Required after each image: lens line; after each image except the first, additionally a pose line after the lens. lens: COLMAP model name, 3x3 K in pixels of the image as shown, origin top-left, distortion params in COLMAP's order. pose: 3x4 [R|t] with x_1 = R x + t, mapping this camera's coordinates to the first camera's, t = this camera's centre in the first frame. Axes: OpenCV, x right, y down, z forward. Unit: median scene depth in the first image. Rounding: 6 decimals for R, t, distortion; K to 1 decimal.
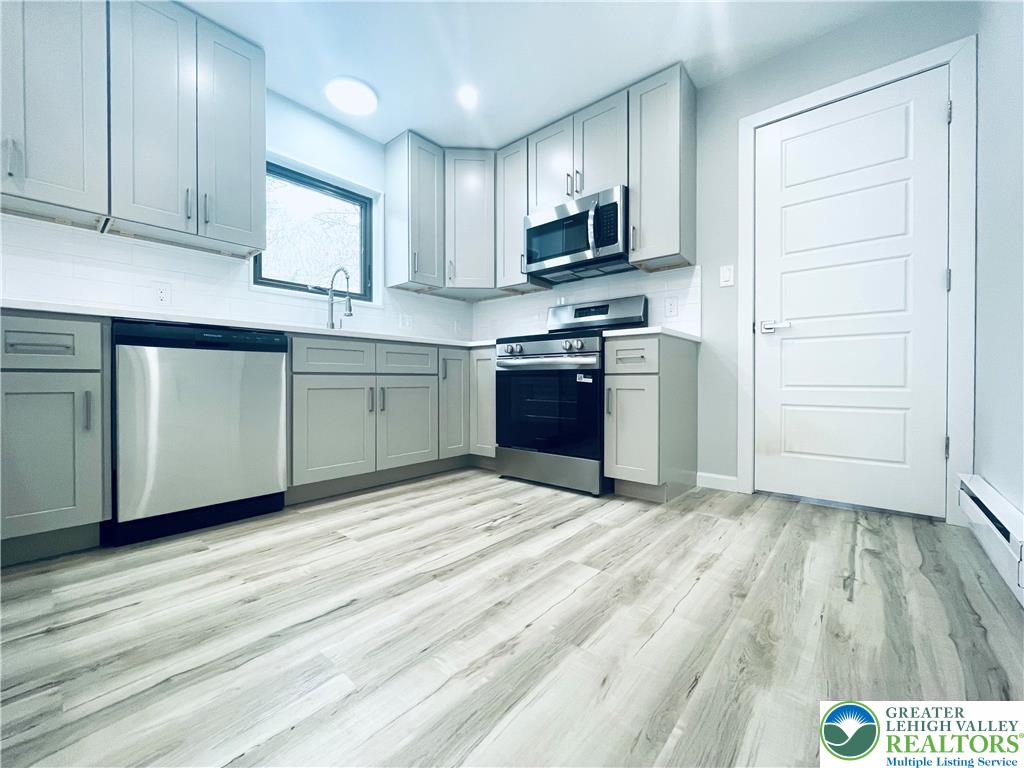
lens RADIAL K [[412.9, 0, 515.9], [0, 412.9, 382.5], [0, 0, 1]] dist [-0.001650, -0.000561]
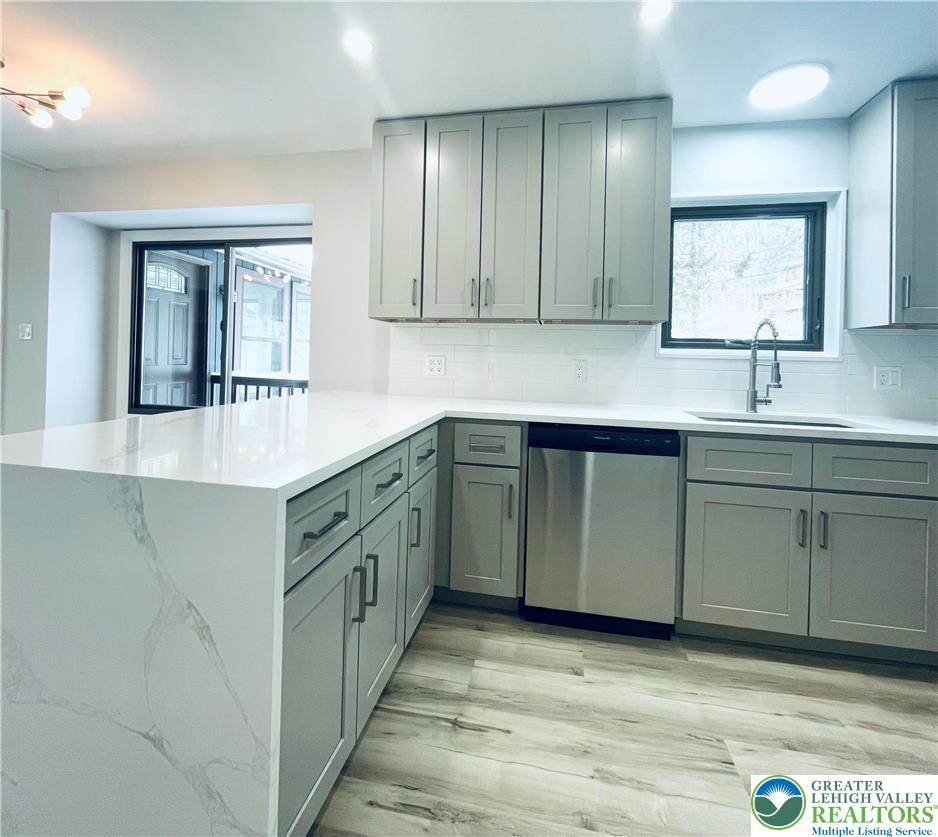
lens RADIAL K [[446.7, 0, 469.9], [0, 446.7, 352.6], [0, 0, 1]] dist [-0.002136, -0.000097]
pose [[0.493527, 0.005929, -0.869710, 0.012820], [-0.034230, 0.999334, -0.012611, -0.202134], [0.869057, 0.035994, 0.493401, 0.146023]]
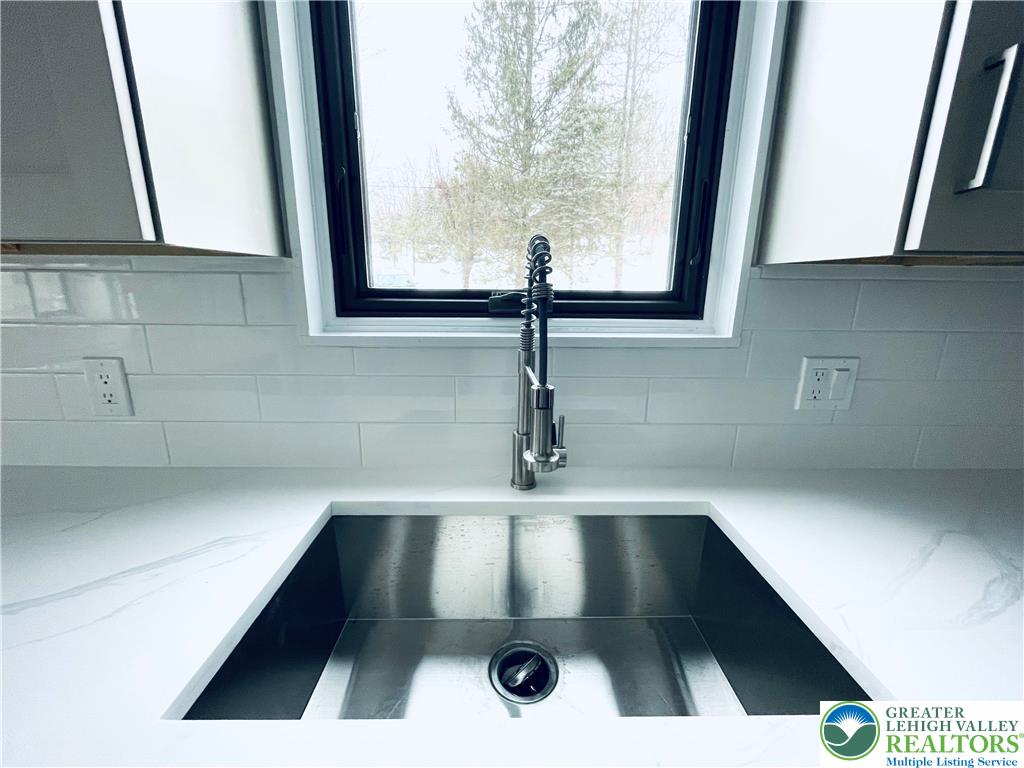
lens RADIAL K [[418.2, 0, 511.0], [0, 418.2, 378.4], [0, 0, 1]] dist [0.002456, 0.000158]
pose [[0.660573, 0.175315, -0.730005, -0.266727], [-0.017626, 0.975706, 0.218372, -0.268757], [0.750554, -0.131383, 0.647616, 0.875299]]
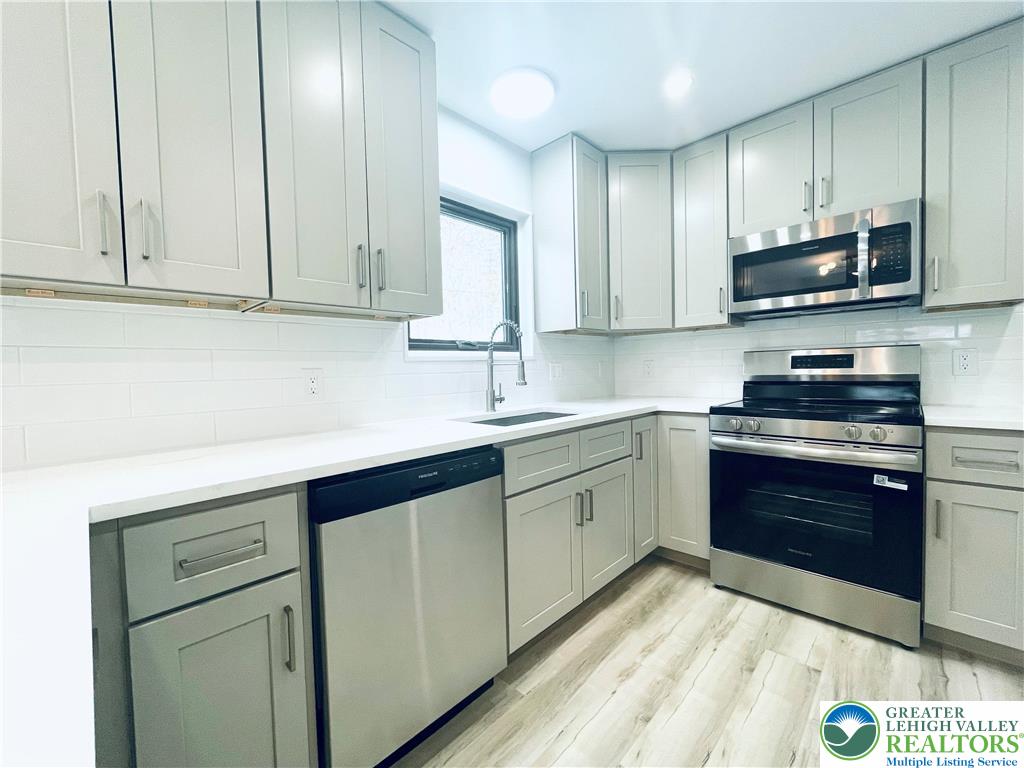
lens RADIAL K [[412.9, 0, 515.9], [0, 412.9, 382.5], [0, 0, 1]] dist [-0.001650, -0.000561]
pose [[0.997833, -0.022928, -0.061669, -0.382905], [0.024620, 0.999337, 0.026829, -0.194270], [0.061013, -0.028289, 0.997736, 0.240833]]
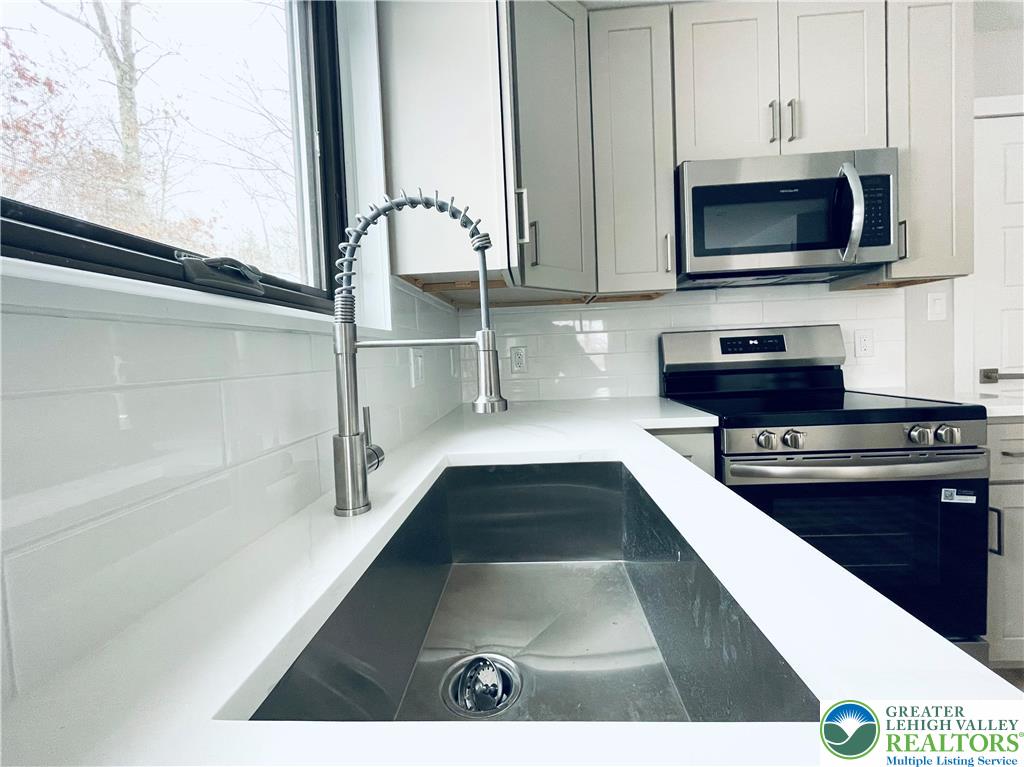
lens RADIAL K [[418.2, 0, 511.0], [0, 418.2, 377.9], [0, 0, 1]] dist [0.002456, 0.000158]
pose [[0.792950, -0.068484, 0.605426, -0.558888], [0.047090, 0.997579, 0.051167, -0.198469], [-0.607464, -0.012063, 0.794255, 0.835316]]
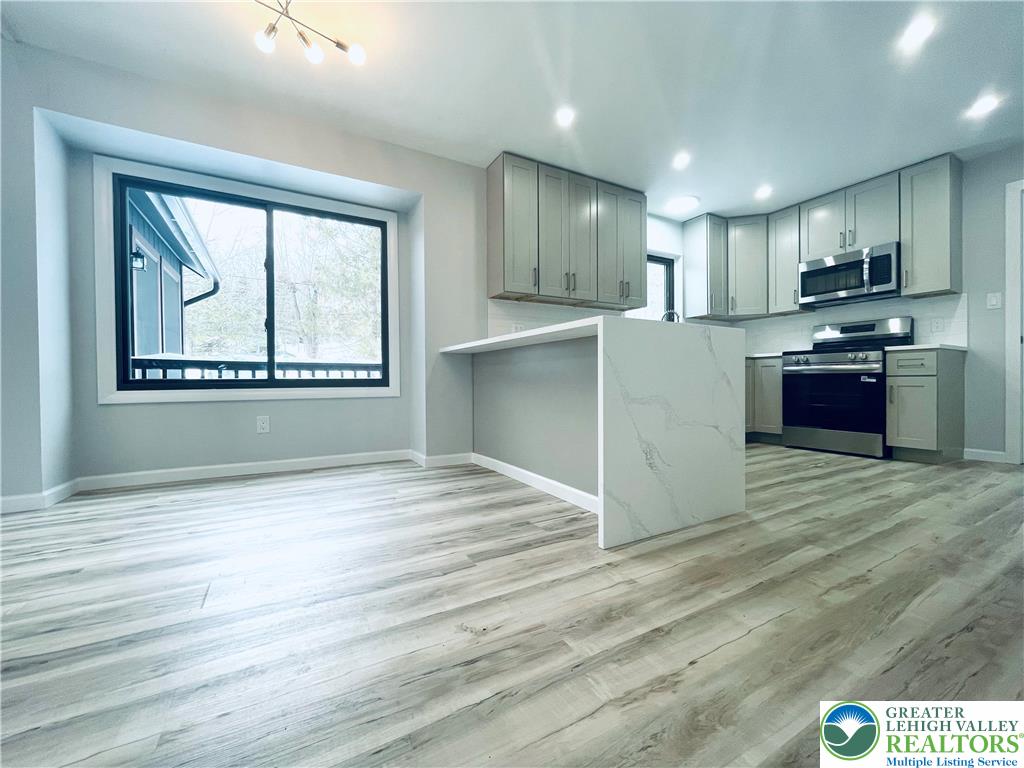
lens RADIAL K [[412.9, 0, 515.9], [0, 412.9, 382.5], [0, 0, 1]] dist [-0.001650, -0.000561]
pose [[0.940494, -0.004025, -0.339787, -0.472676], [0.003996, 0.999992, -0.000786, -0.001023], [0.339787, -0.000618, 0.940502, -0.745829]]
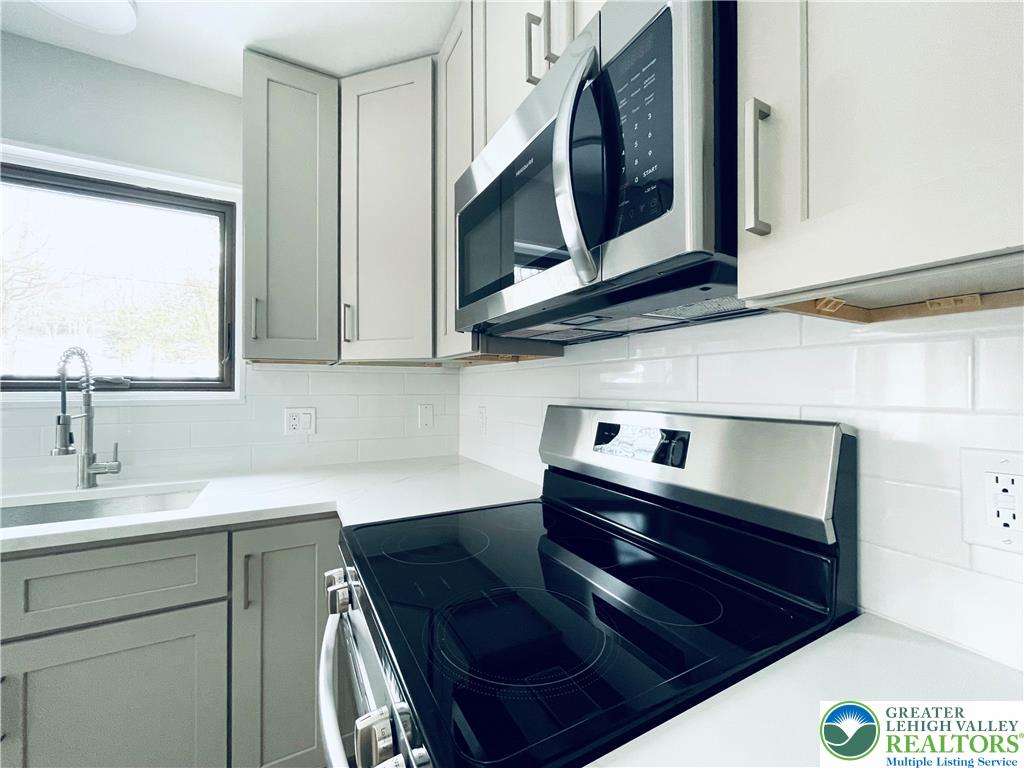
lens RADIAL K [[415.8, 0, 513.1], [0, 415.8, 389.4], [0, 0, 1]] dist [-0.003117, -0.000257]
pose [[0.934096, 0.003306, -0.357006, 0.240529], [-0.007724, 0.999910, -0.010951, -0.241803], [0.356938, 0.012986, 0.934038, 0.770327]]
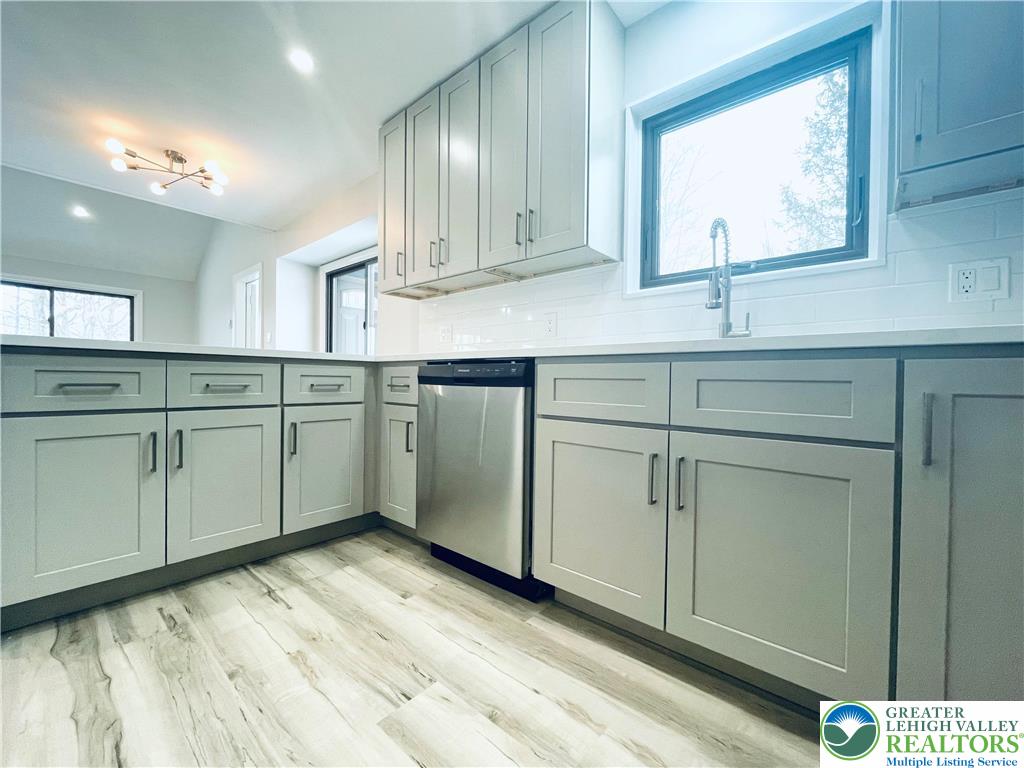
lens RADIAL K [[414.7, 0, 511.7], [0, 414.7, 382.8], [0, 0, 1]] dist [-0.000395, -0.000369]
pose [[-0.005176, 0.007771, -0.999956, 0.128727], [-0.022951, 0.999705, 0.007888, -0.067014], [0.999723, 0.022991, -0.004996, 0.773690]]
